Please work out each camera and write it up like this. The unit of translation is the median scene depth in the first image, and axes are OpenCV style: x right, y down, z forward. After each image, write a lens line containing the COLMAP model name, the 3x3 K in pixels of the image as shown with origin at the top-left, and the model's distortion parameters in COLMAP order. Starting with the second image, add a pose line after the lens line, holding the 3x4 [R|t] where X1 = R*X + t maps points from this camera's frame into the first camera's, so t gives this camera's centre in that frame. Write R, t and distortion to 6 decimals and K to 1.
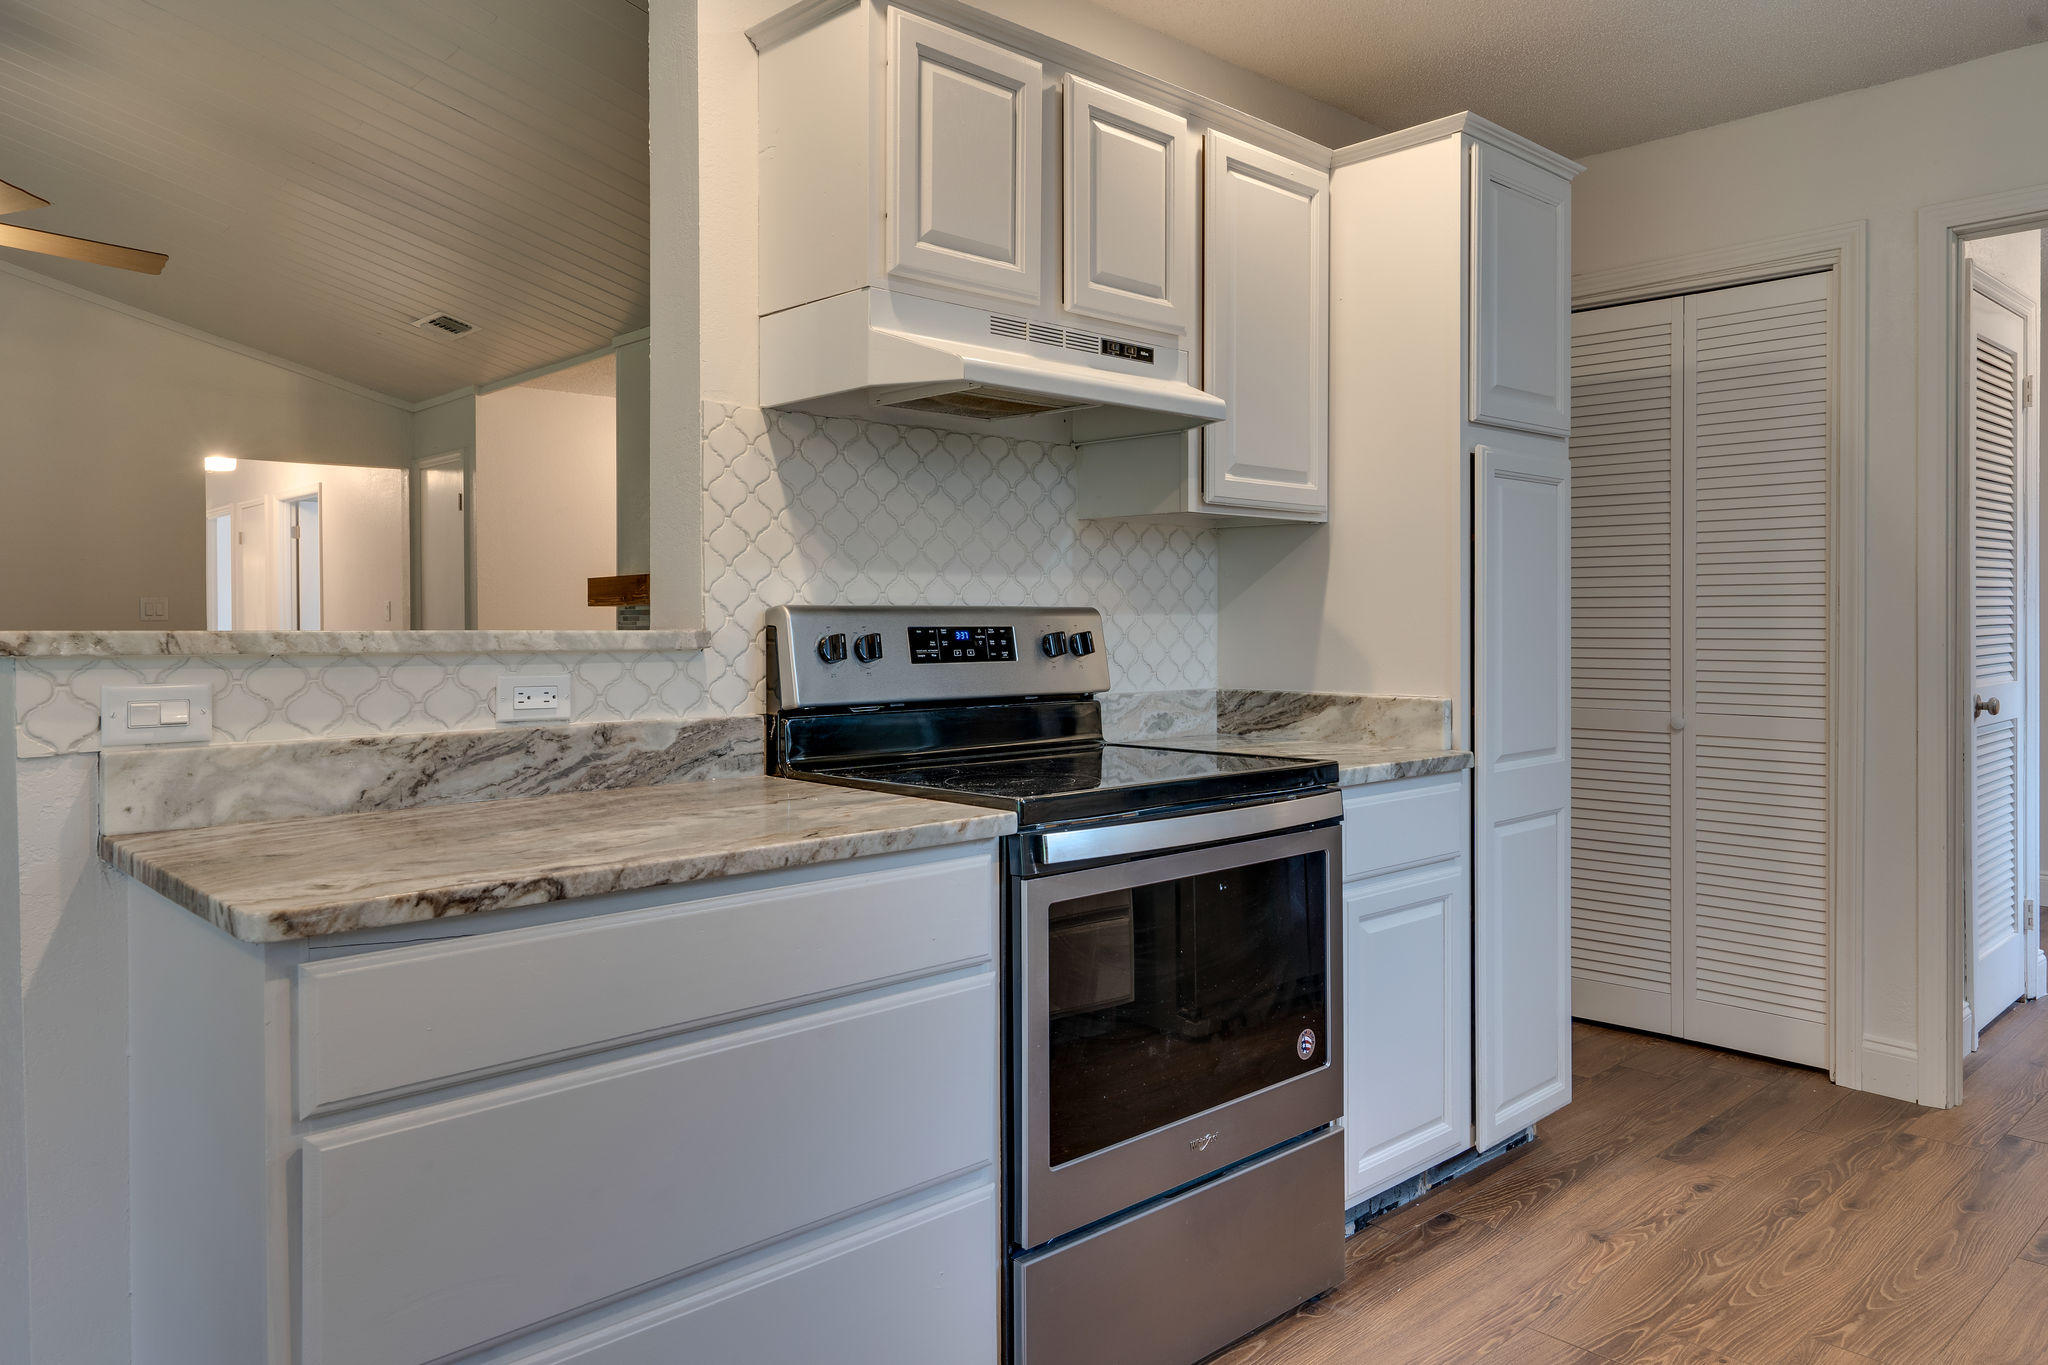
lens RADIAL K [[1392.1, 0, 1013.2], [0, 1392.1, 637.7], [0, 0, 1]] dist [0.004196, 0.001427]
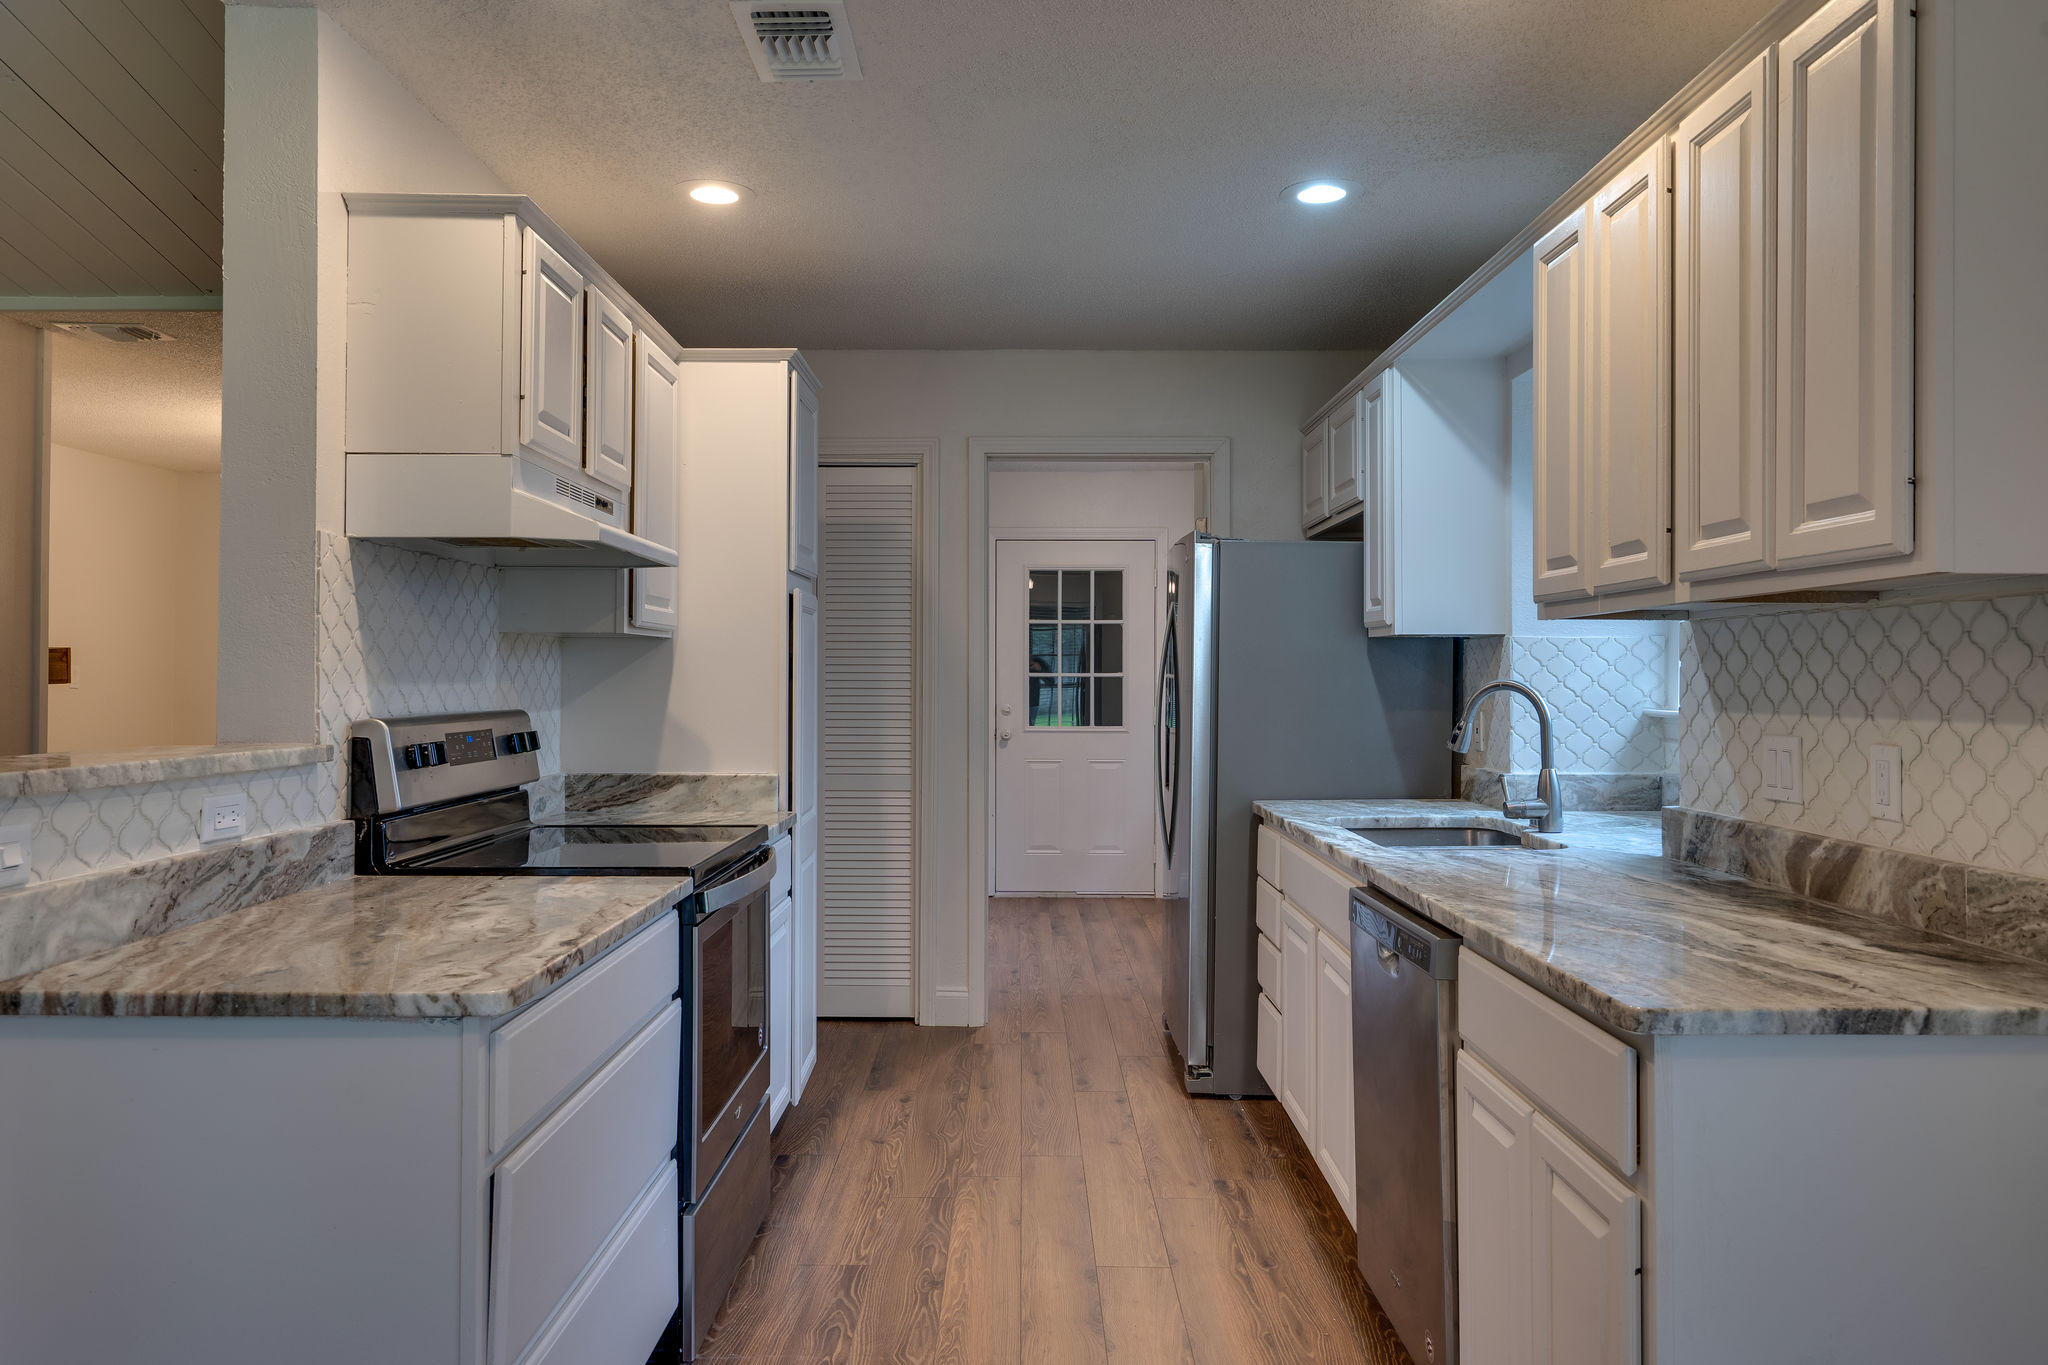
lens RADIAL K [[1415.7, 0, 1018.7], [0, 1415.7, 655.8], [0, 0, 1]] dist [0.001205, 0.003696]
pose [[0.683706, 0.013373, 0.729635, -0.606801], [0.006995, 0.999666, -0.024876, -0.039863], [-0.729724, 0.022112, 0.683384, -0.132539]]
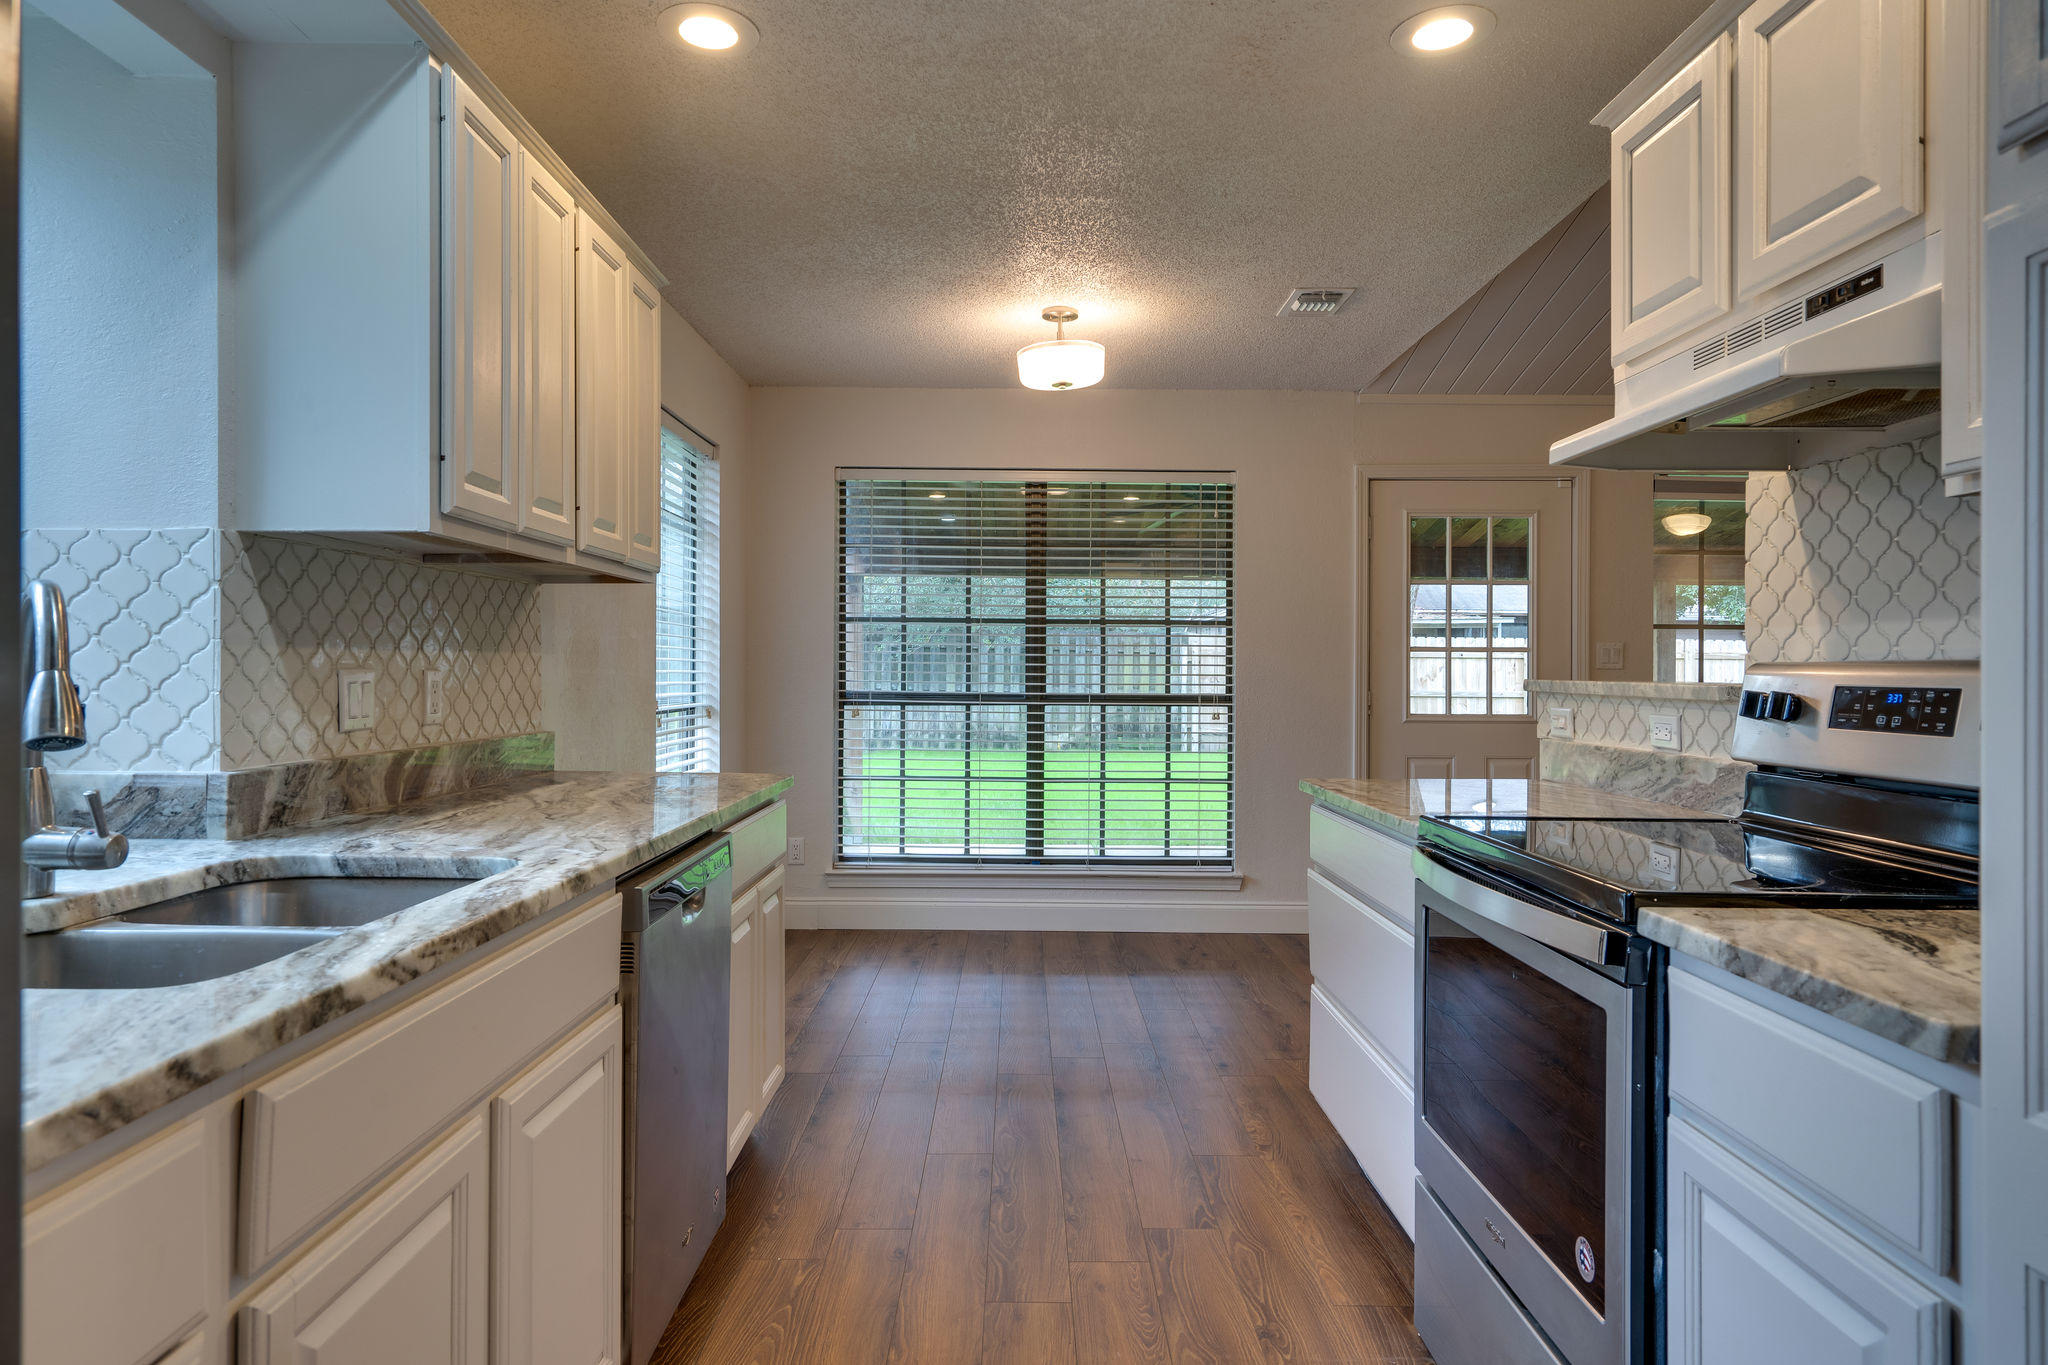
lens RADIAL K [[1259.2, 0, 1024.0], [0, 1259.2, 682.5], [0, 0, 1]] dist [0.002892, 0.000311]
pose [[-0.682670, 0.005665, -0.730705, 0.877640], [-0.013763, 0.999693, 0.020608, -0.019874], [0.730597, 0.024125, -0.682382, 1.198717]]
